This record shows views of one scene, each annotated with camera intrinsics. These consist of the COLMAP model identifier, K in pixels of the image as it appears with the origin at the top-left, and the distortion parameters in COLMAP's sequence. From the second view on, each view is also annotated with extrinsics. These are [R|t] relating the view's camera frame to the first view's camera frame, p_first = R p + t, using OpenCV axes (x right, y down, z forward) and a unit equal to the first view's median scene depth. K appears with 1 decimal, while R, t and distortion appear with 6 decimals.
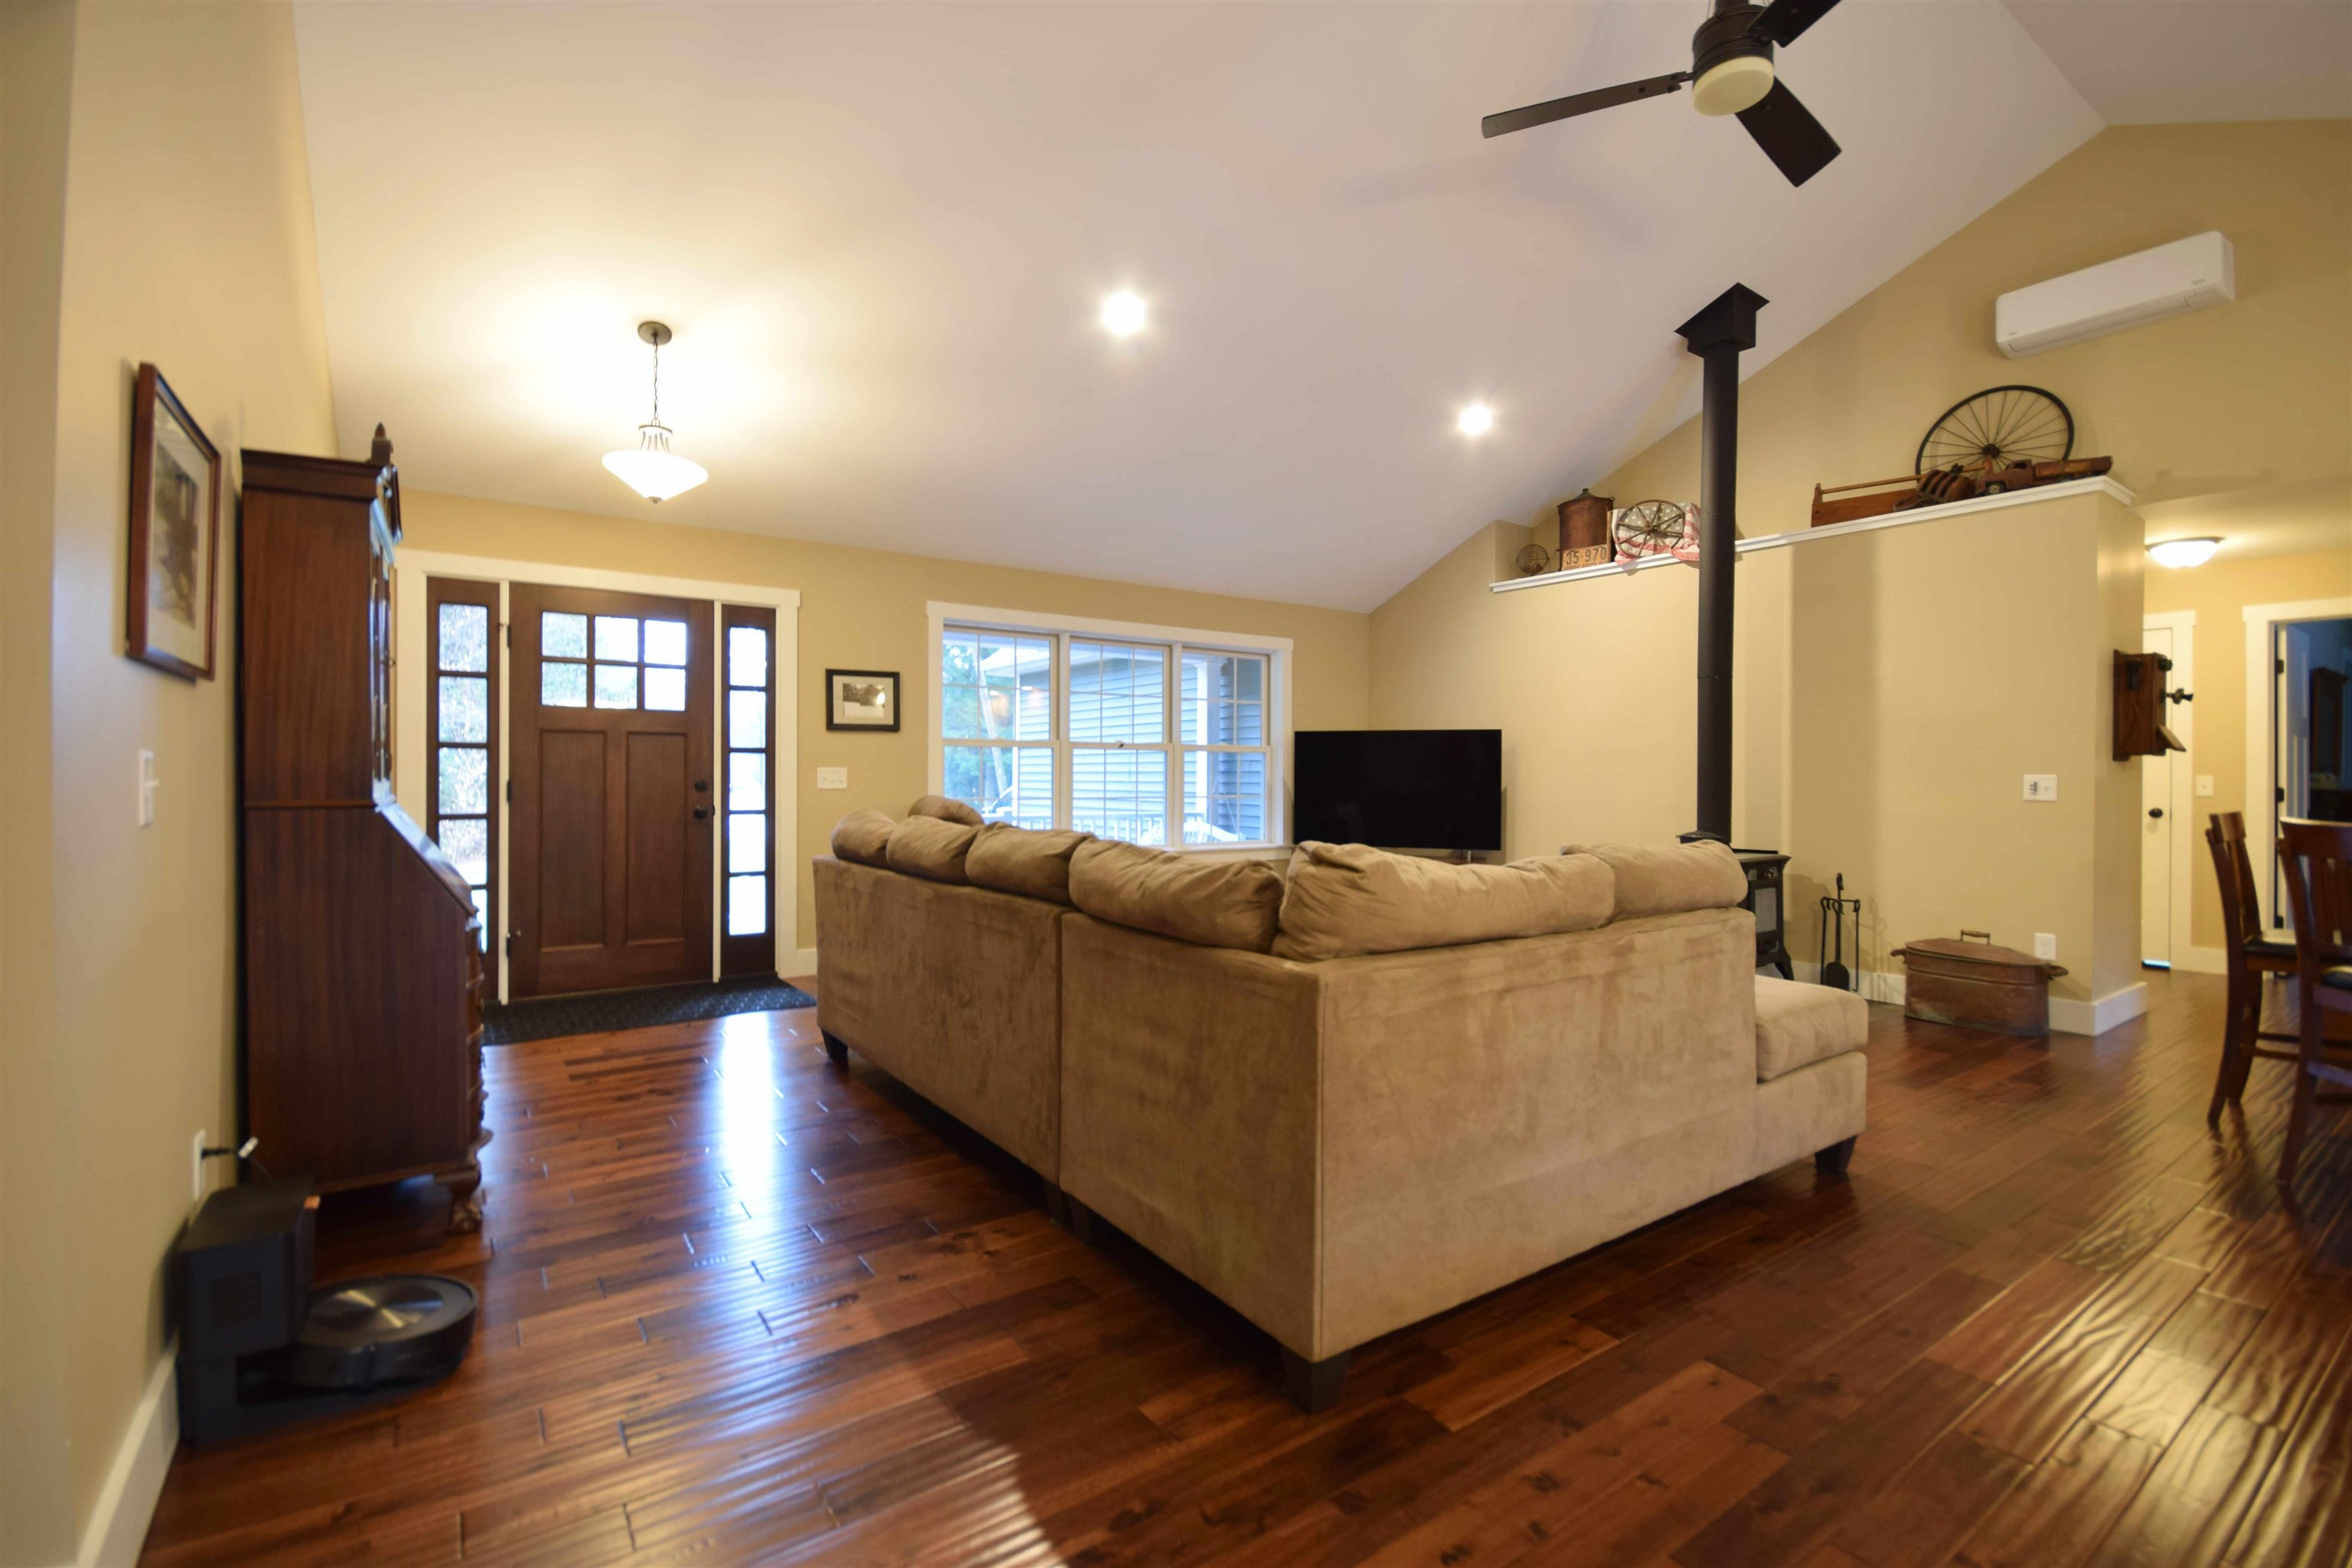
lens RADIAL K [[1032.4, 0, 1176.0], [0, 1032.4, 784.0], [0, 0, 1]] dist [0.002454, 0.000596]
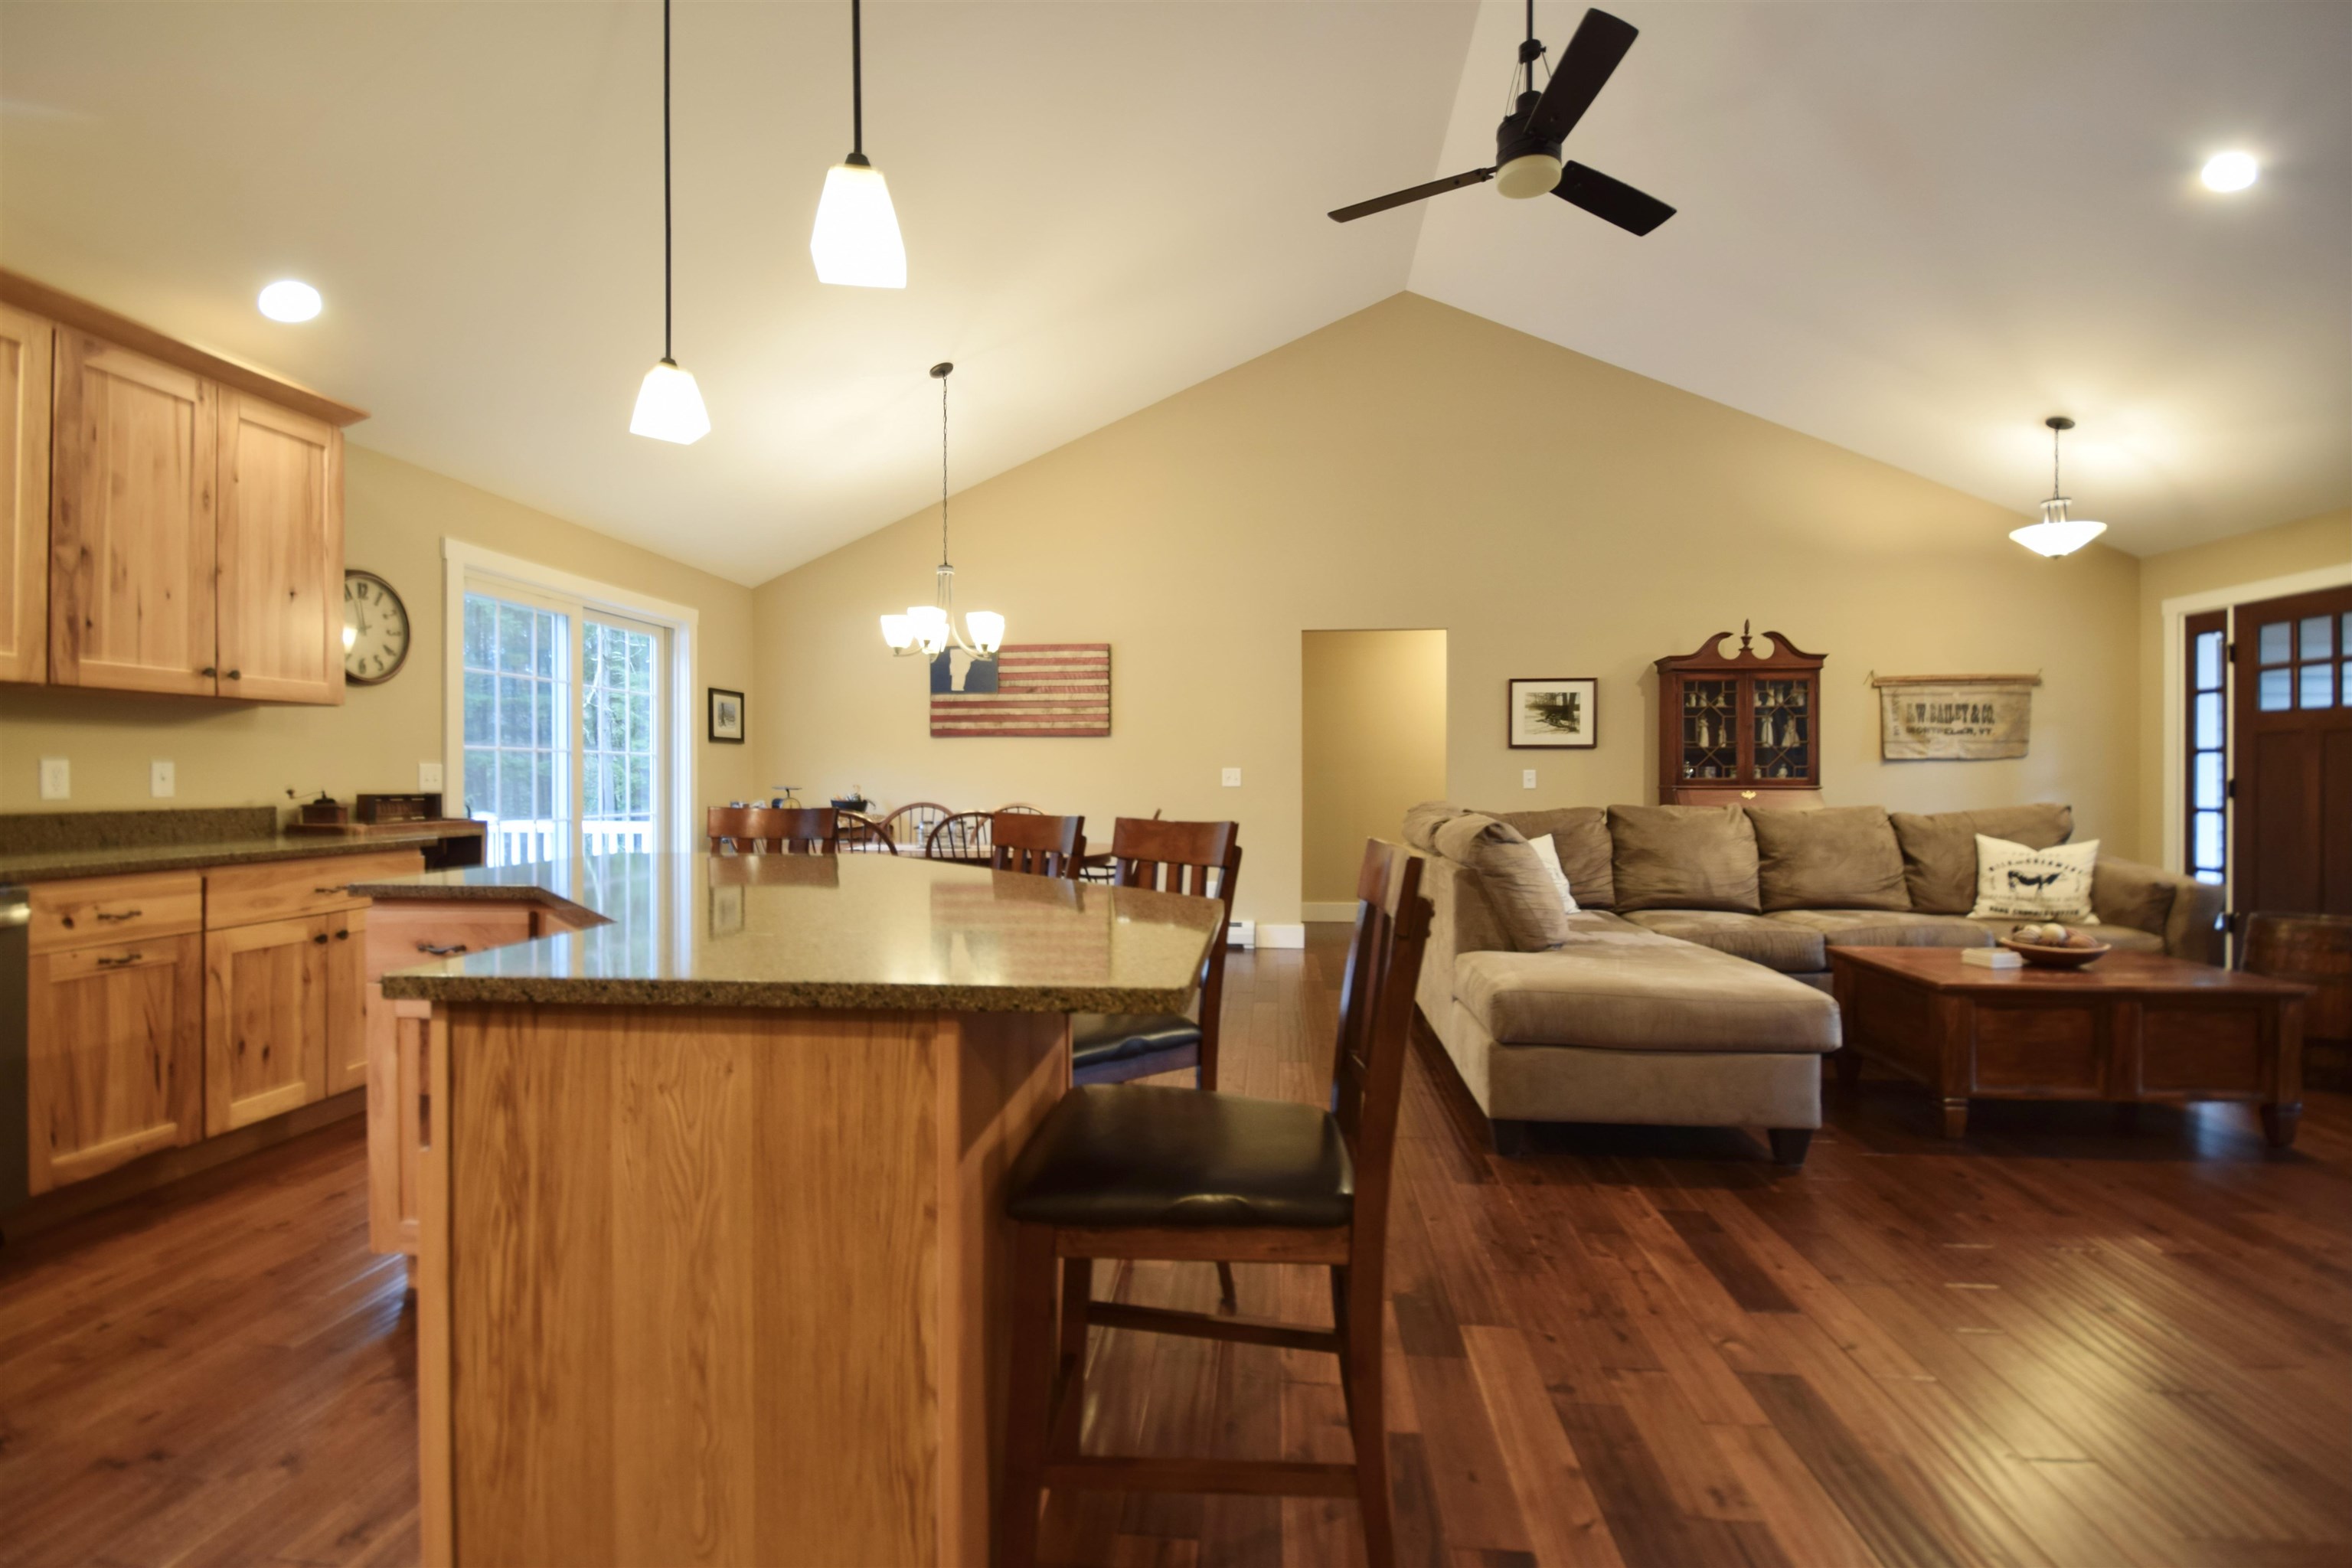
lens RADIAL K [[1045.0, 0, 1176.5], [0, 1045.0, 780.4], [0, 0, 1]] dist [0.017178, -0.016428]
pose [[-0.650725, -0.000894, -0.759313, 0.919444], [-0.006617, 0.999968, 0.004493, -0.000093], [0.759285, 0.007948, -0.650710, 0.797879]]
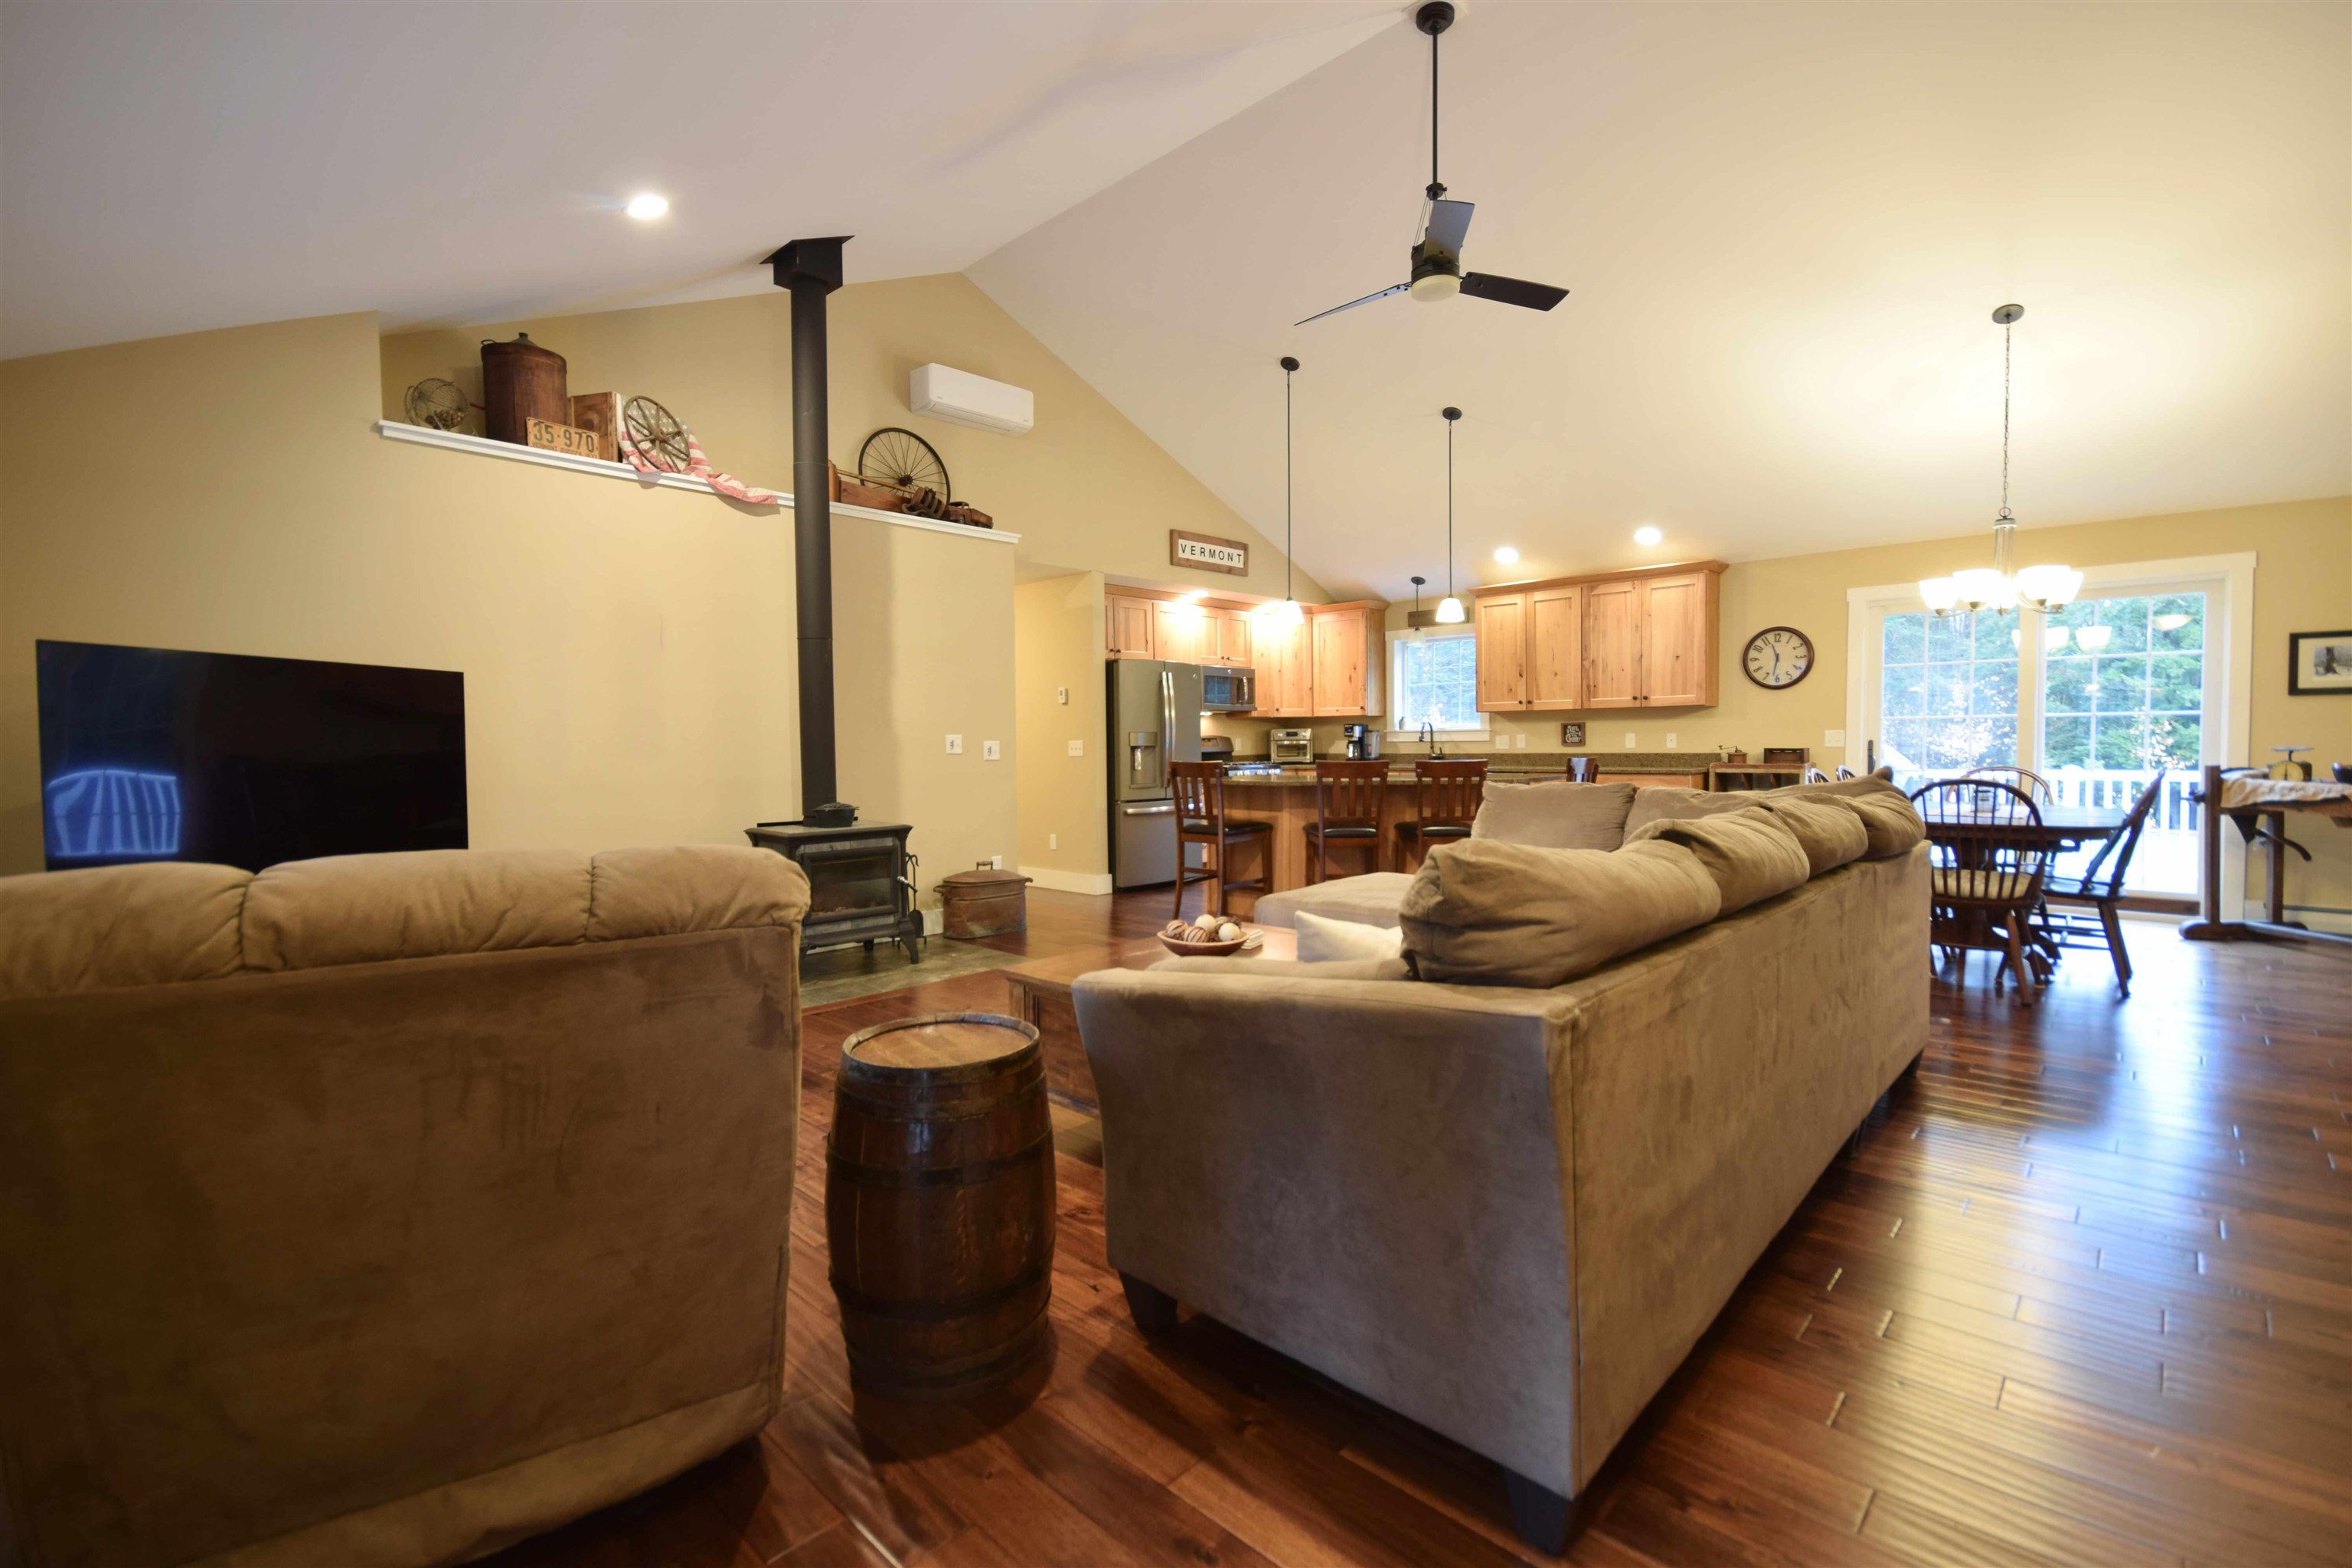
lens RADIAL K [[1038.4, 0, 1174.4], [0, 1038.4, 780.9], [0, 0, 1]] dist [-0.001831, 0.000138]
pose [[-0.191921, -0.039950, 0.980597, -0.497395], [0.014102, 0.998956, 0.043458, -0.011225], [-0.981309, 0.022169, -0.191158, 0.915199]]
